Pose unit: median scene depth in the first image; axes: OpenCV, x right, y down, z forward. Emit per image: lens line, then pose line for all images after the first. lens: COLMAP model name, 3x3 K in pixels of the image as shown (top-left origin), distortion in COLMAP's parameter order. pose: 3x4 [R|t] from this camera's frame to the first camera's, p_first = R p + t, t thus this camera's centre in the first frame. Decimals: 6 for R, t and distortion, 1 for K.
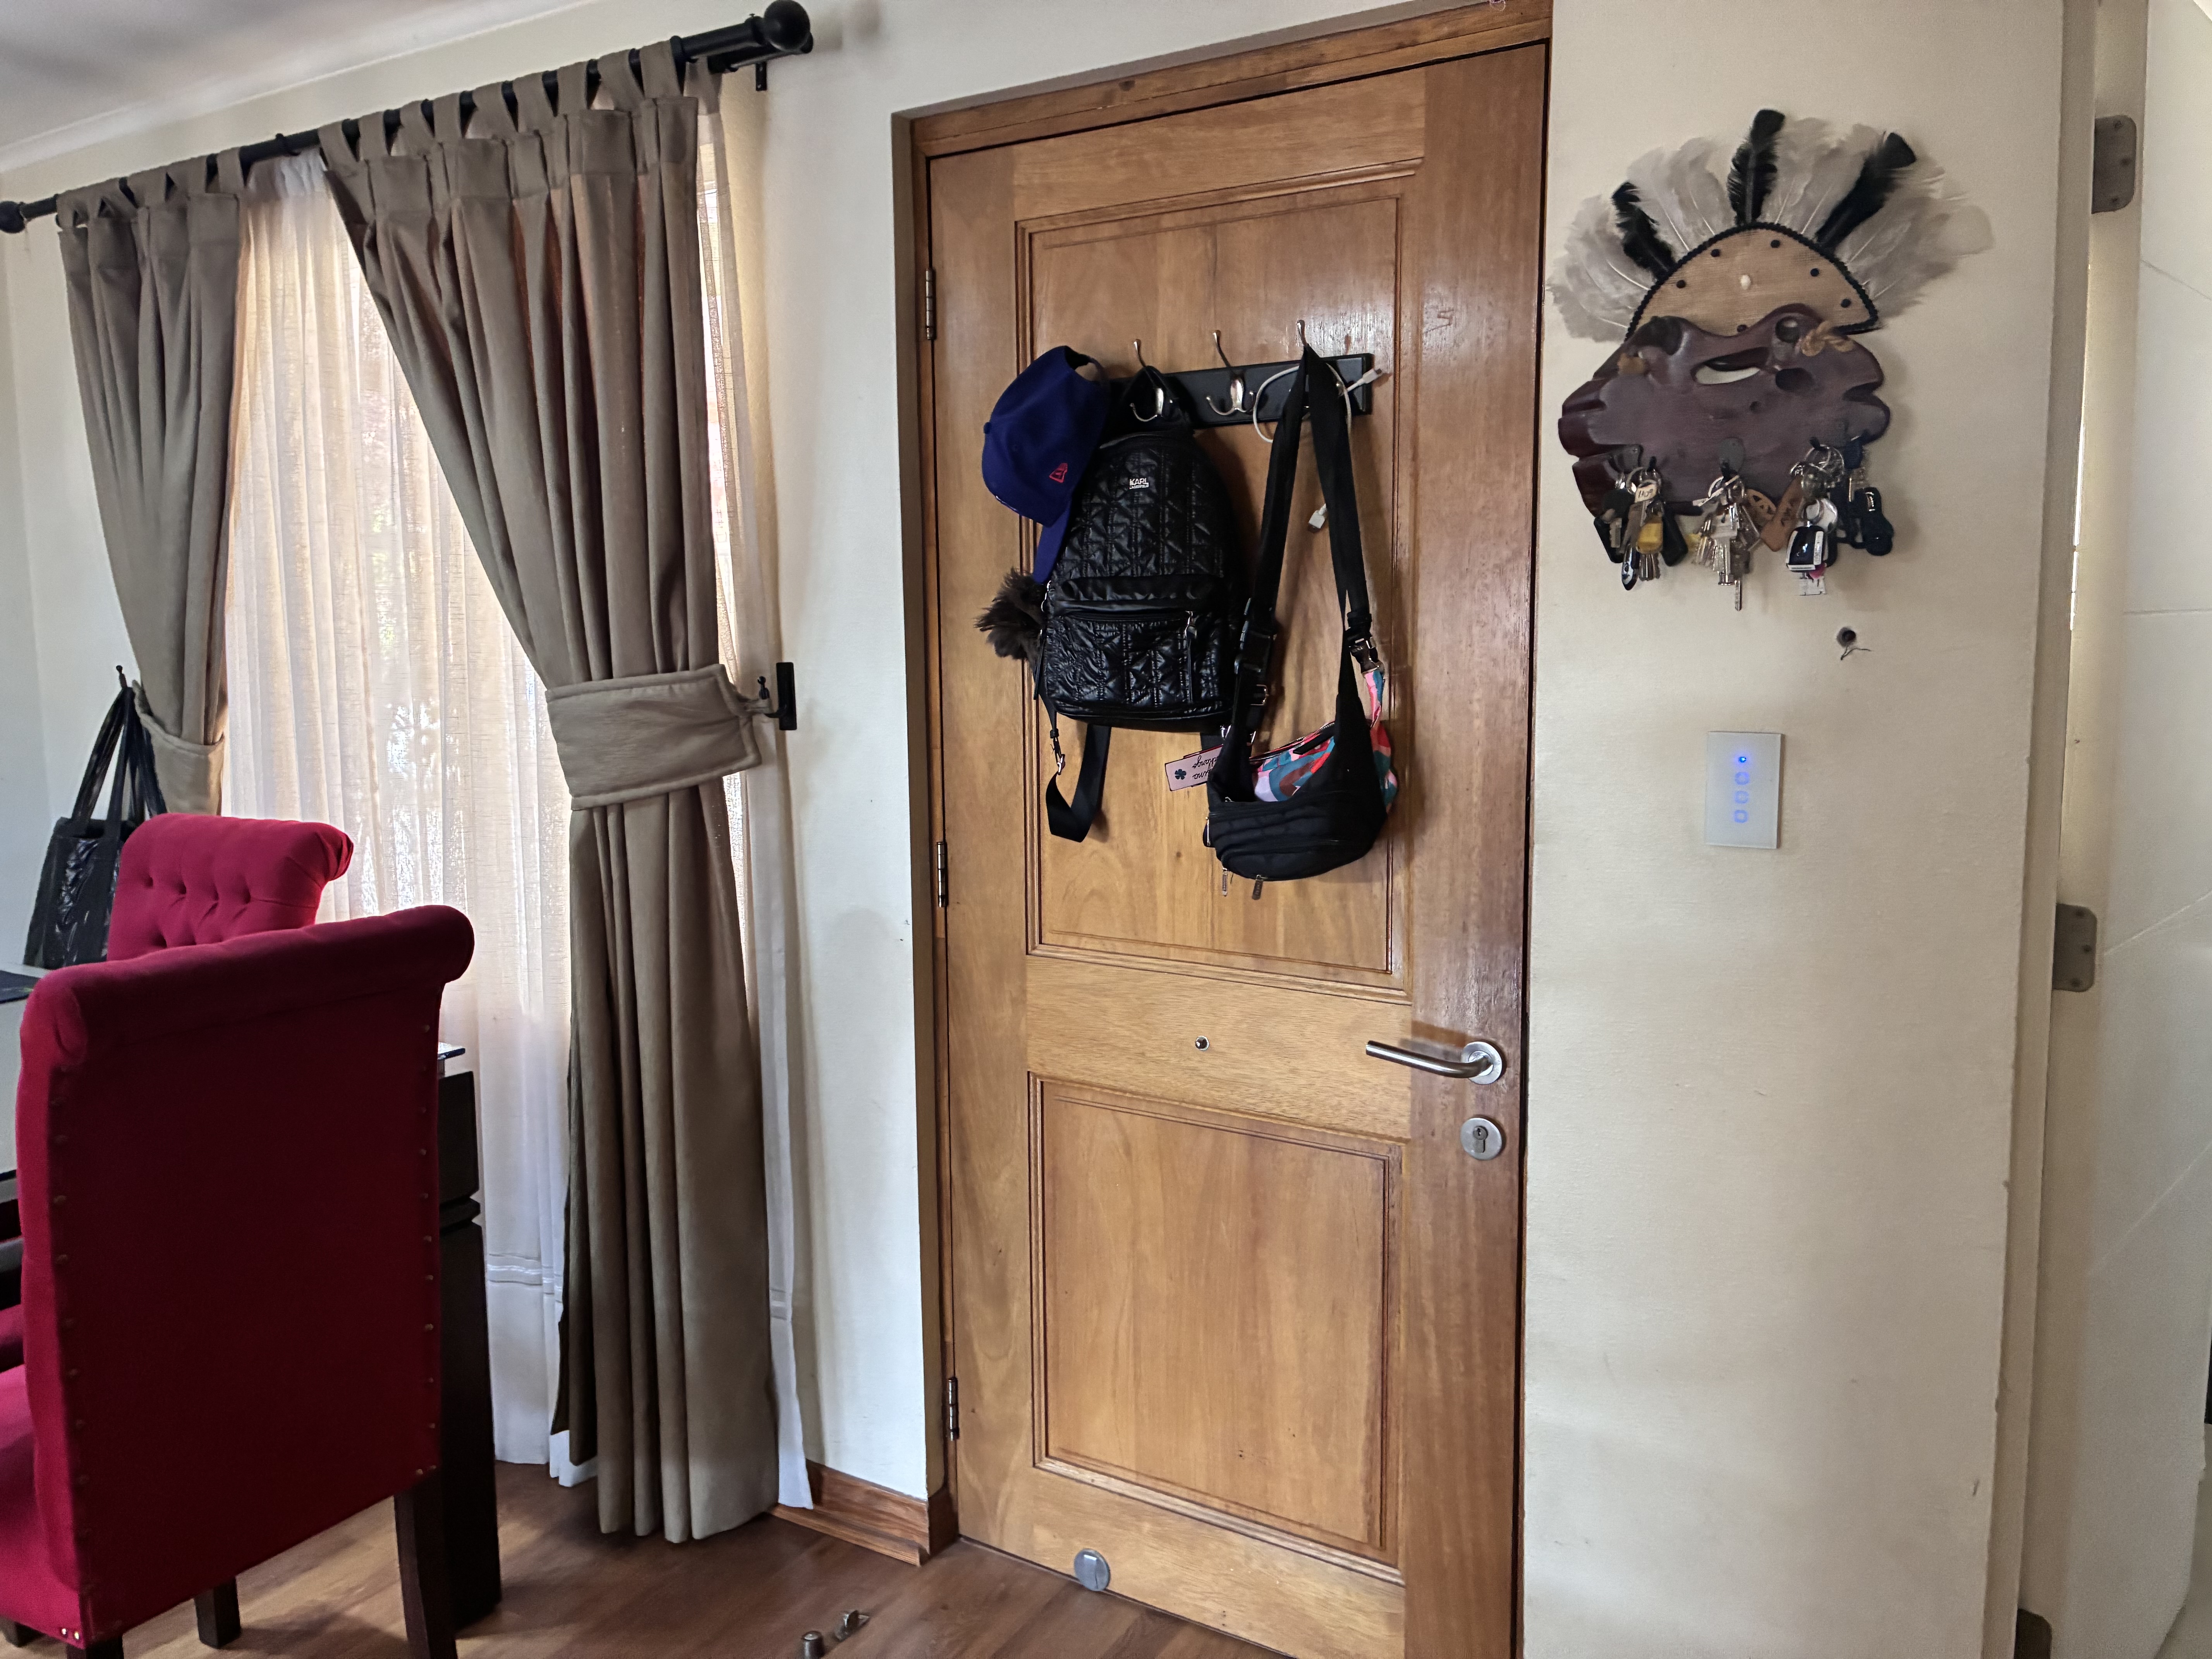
lens RADIAL K [[1670.4, 0, 1085.7], [0, 1670.4, 812.3], [0, 0, 1]] dist [0.034855, -0.028639]
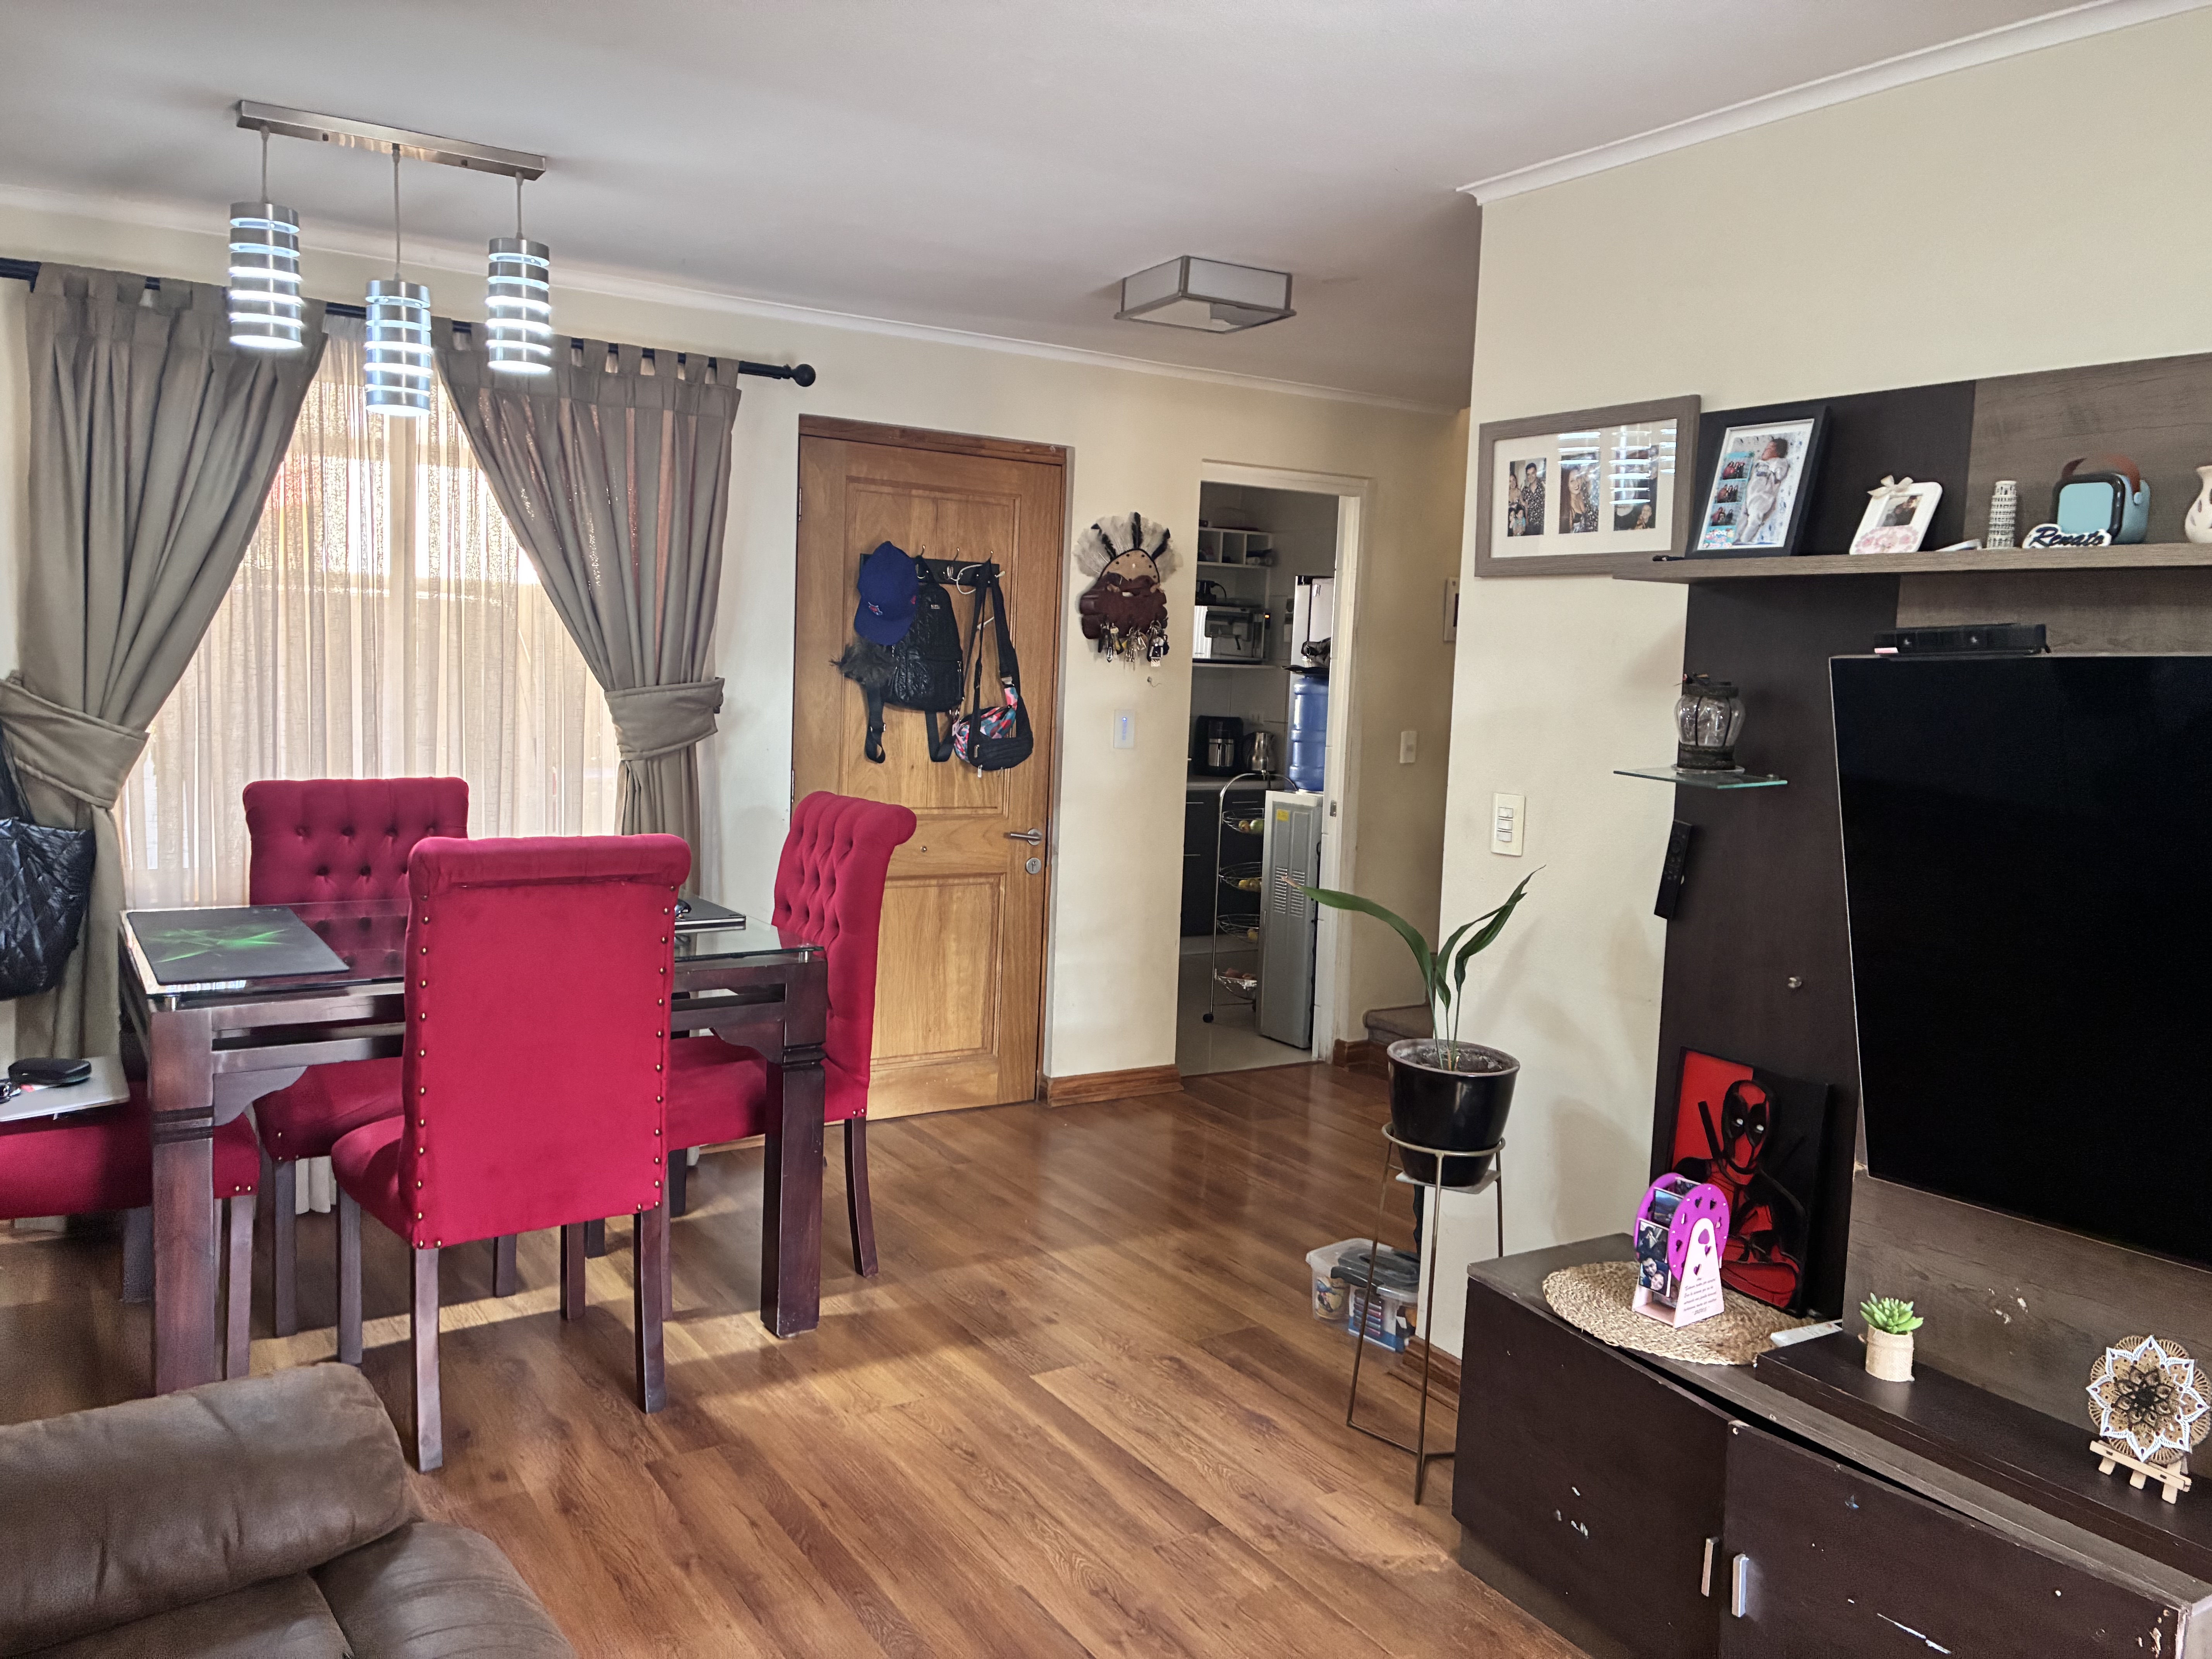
lens RADIAL K [[1670.4, 0, 1100.2], [0, 1670.4, 830.5], [0, 0, 1]] dist [0.034855, -0.028639]
pose [[0.436472, -0.064050, 0.897435, -1.997299], [0.063885, 0.997151, 0.040096, 0.038988], [-0.897447, 0.039832, 0.439321, -0.238036]]
